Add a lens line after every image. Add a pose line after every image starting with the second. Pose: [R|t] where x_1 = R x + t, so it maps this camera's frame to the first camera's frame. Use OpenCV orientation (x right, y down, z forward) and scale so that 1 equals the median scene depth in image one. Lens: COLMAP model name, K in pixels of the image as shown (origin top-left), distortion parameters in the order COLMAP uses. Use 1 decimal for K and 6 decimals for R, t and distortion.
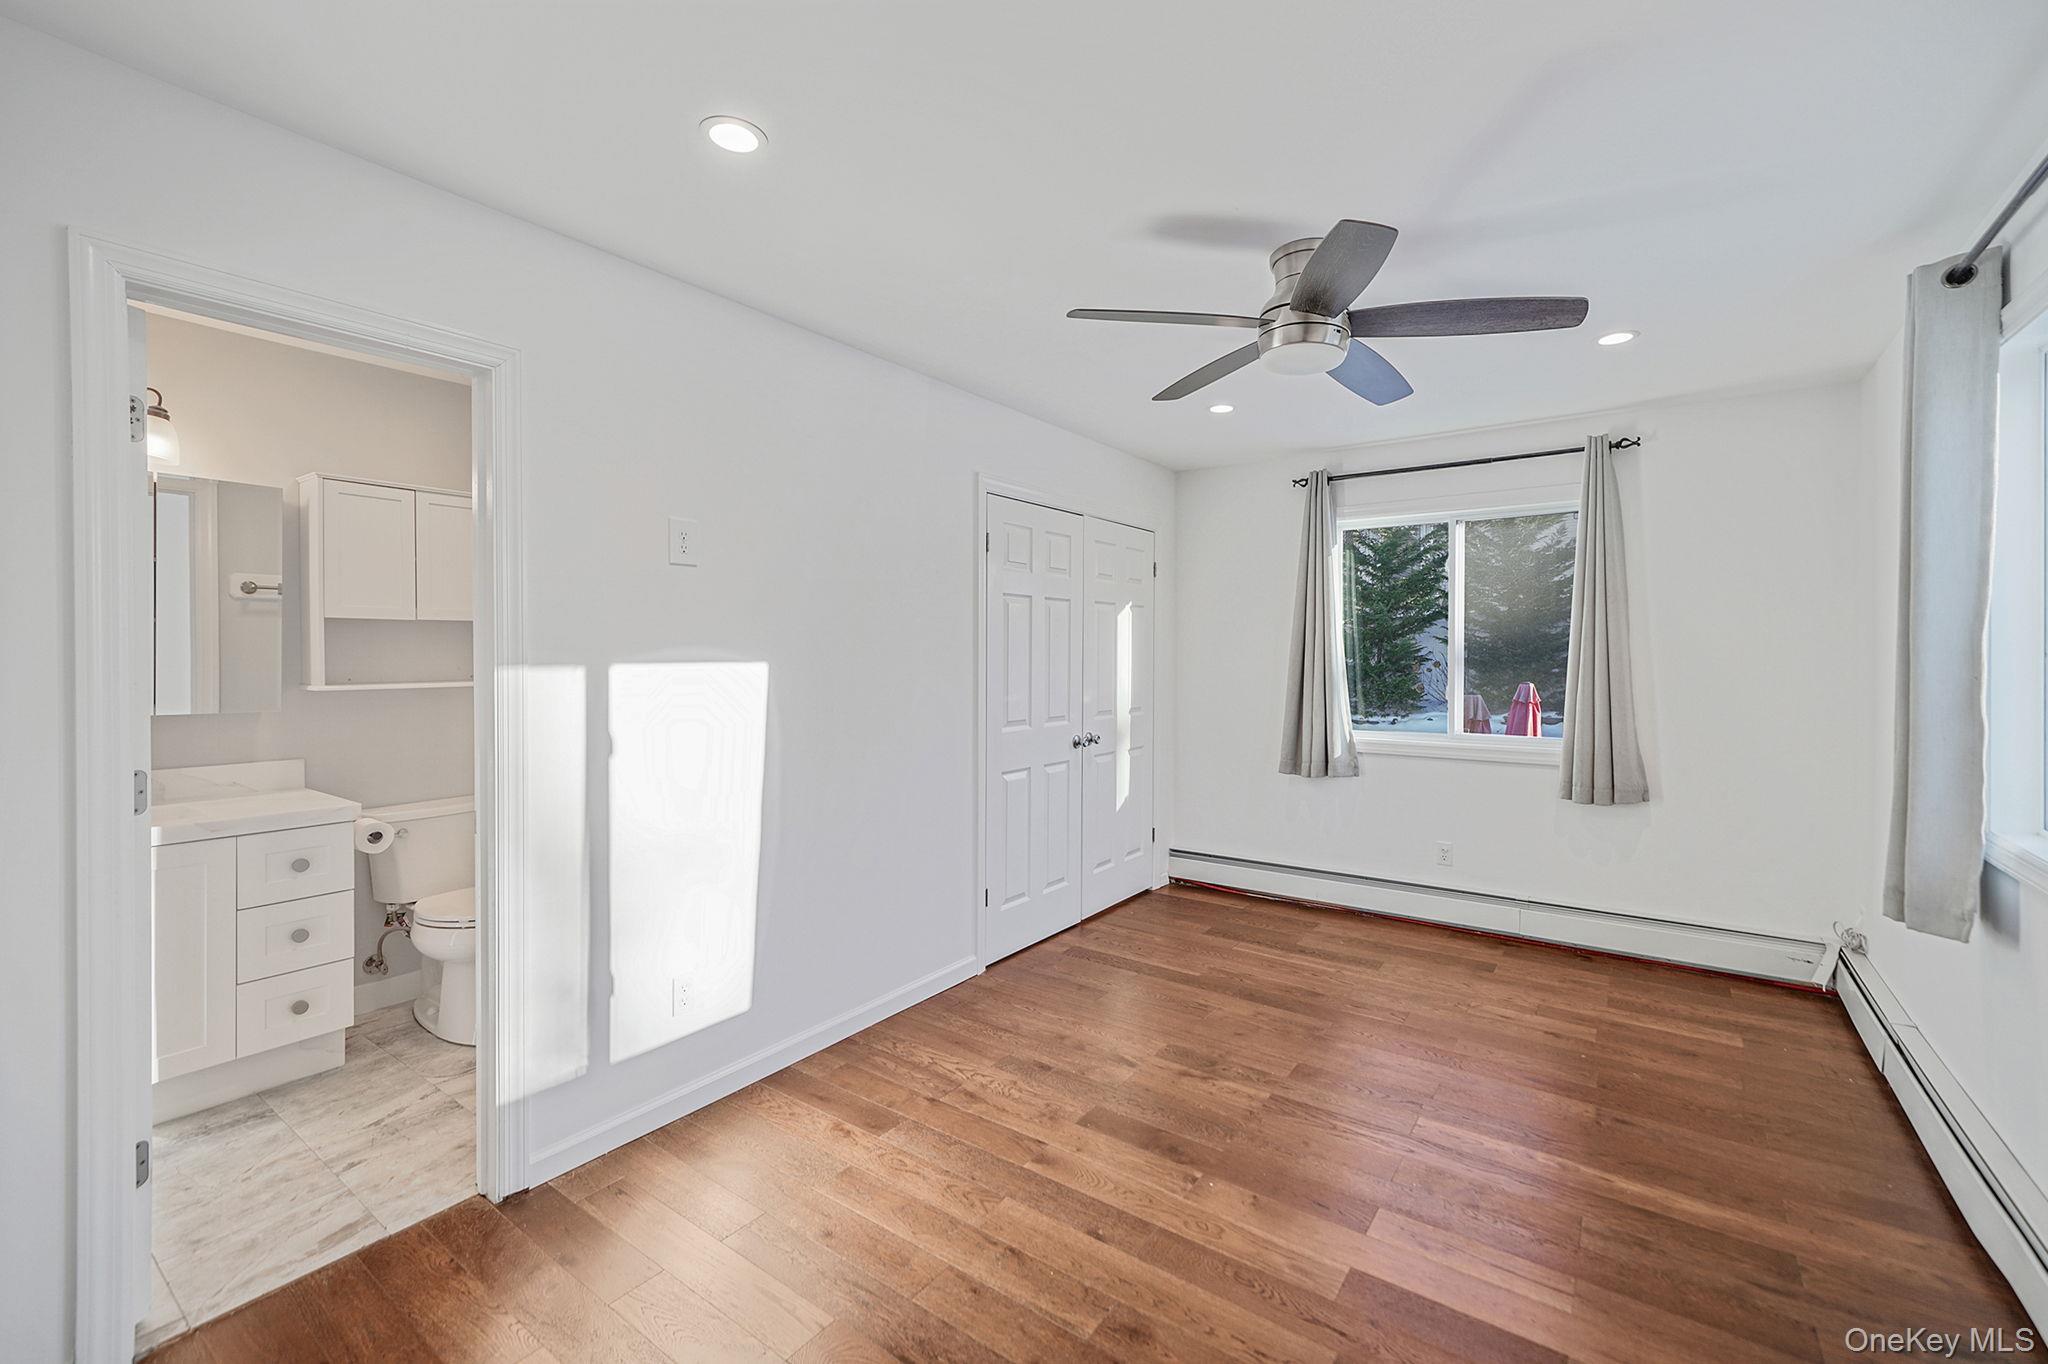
lens RADIAL K [[876.1, 0, 1027.1], [0, 876.1, 674.8], [0, 0, 1]] dist [-0.001243, -0.000158]
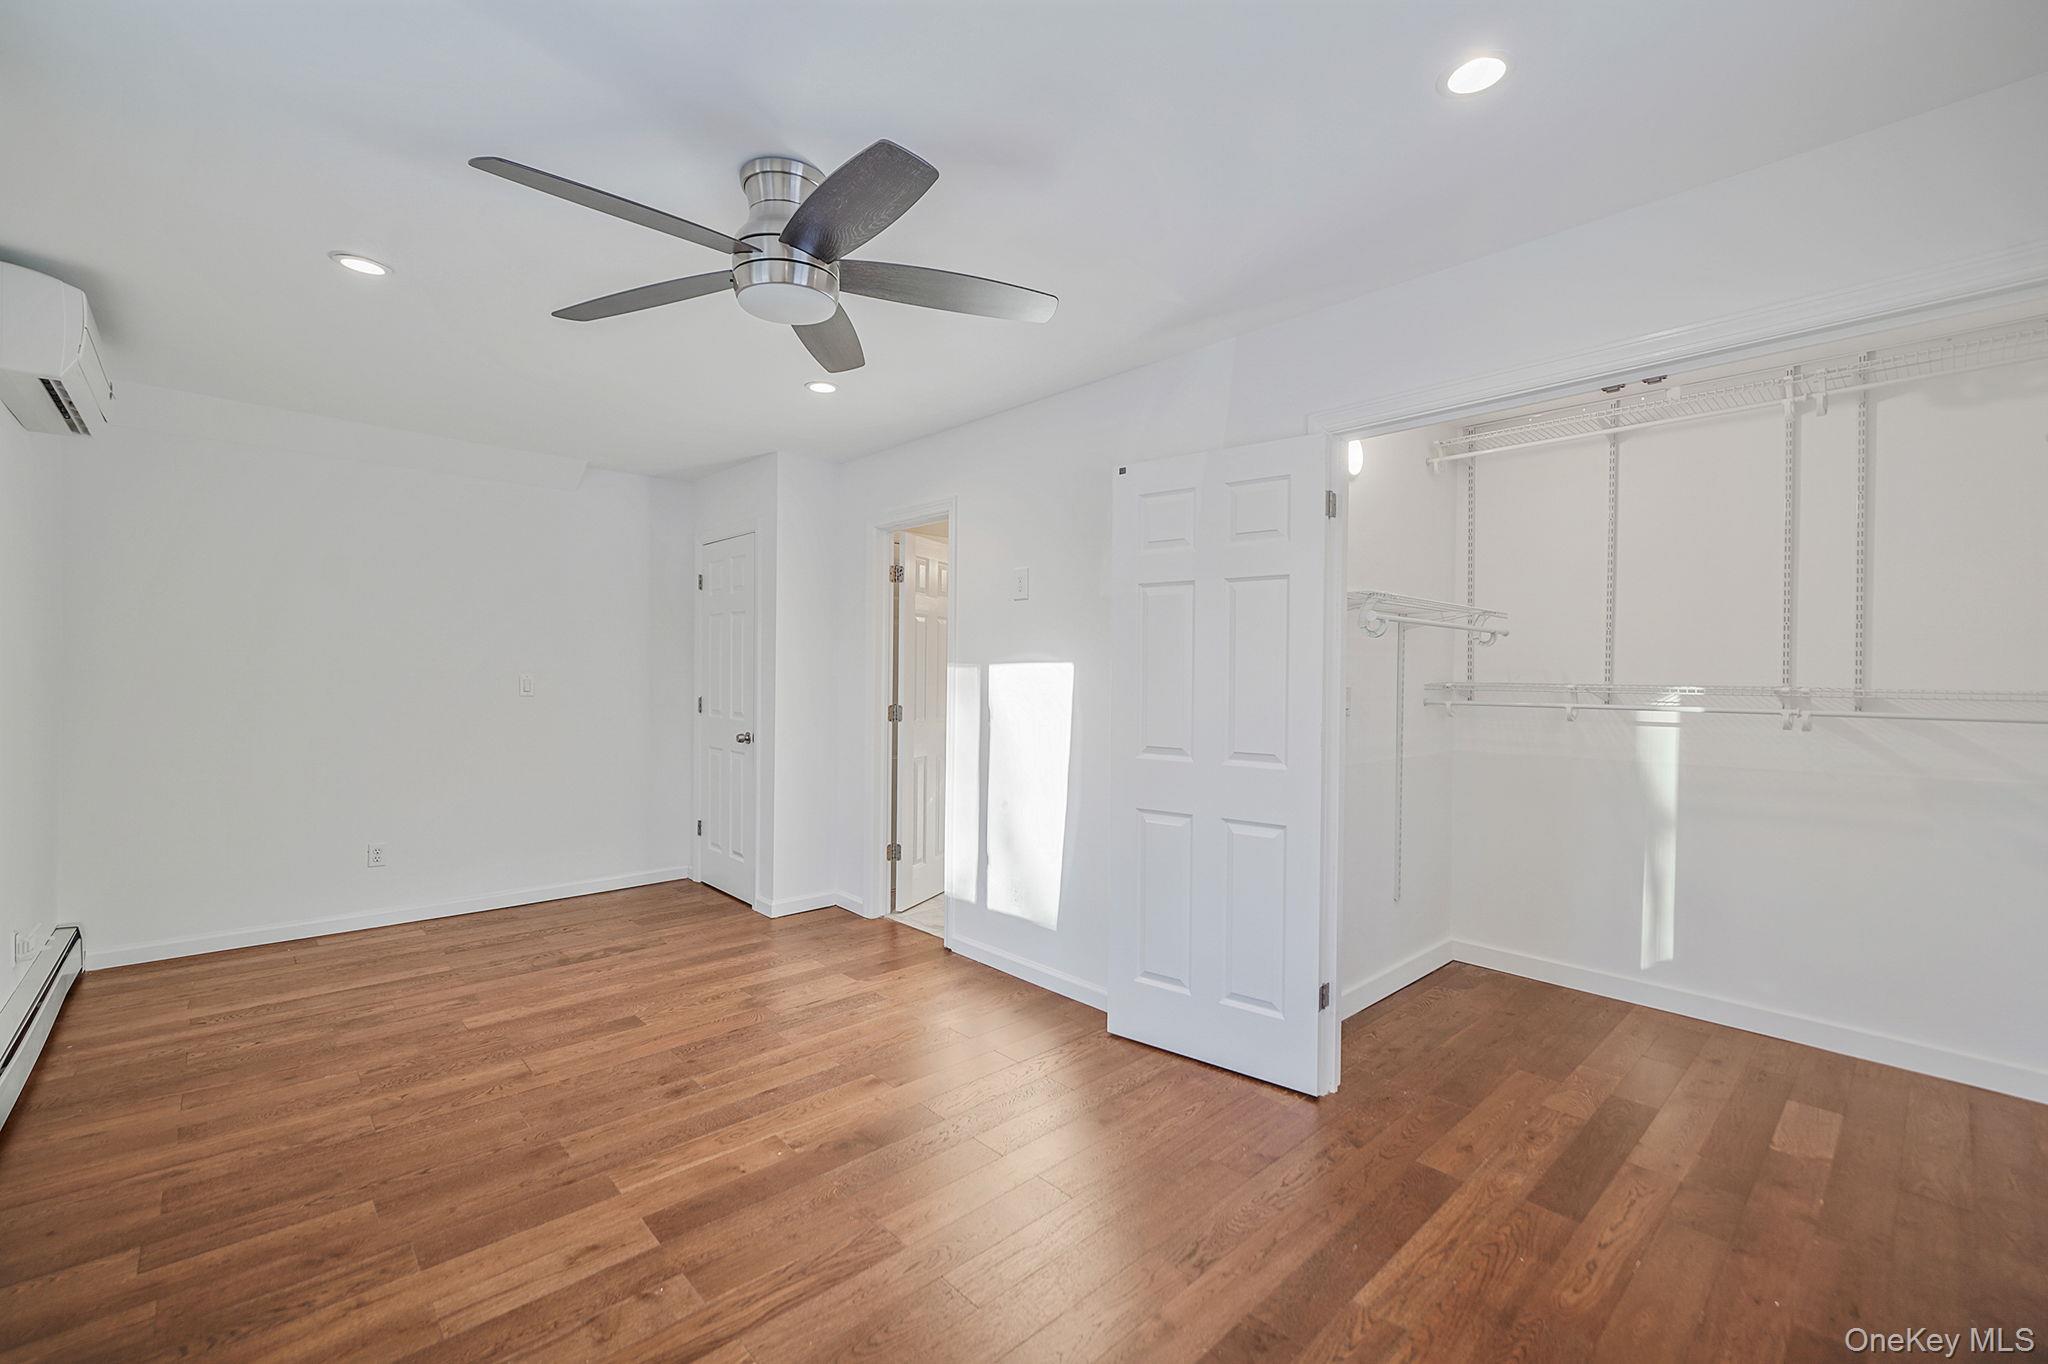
lens RADIAL K [[876.1, 0, 1027.1], [0, 876.1, 674.8], [0, 0, 1]] dist [-0.001243, -0.000158]
pose [[-0.216823, 0.008258, -0.976176, 1.123932], [-0.025544, 0.999574, 0.014130, -0.016361], [0.975877, 0.027999, -0.216520, 1.443586]]
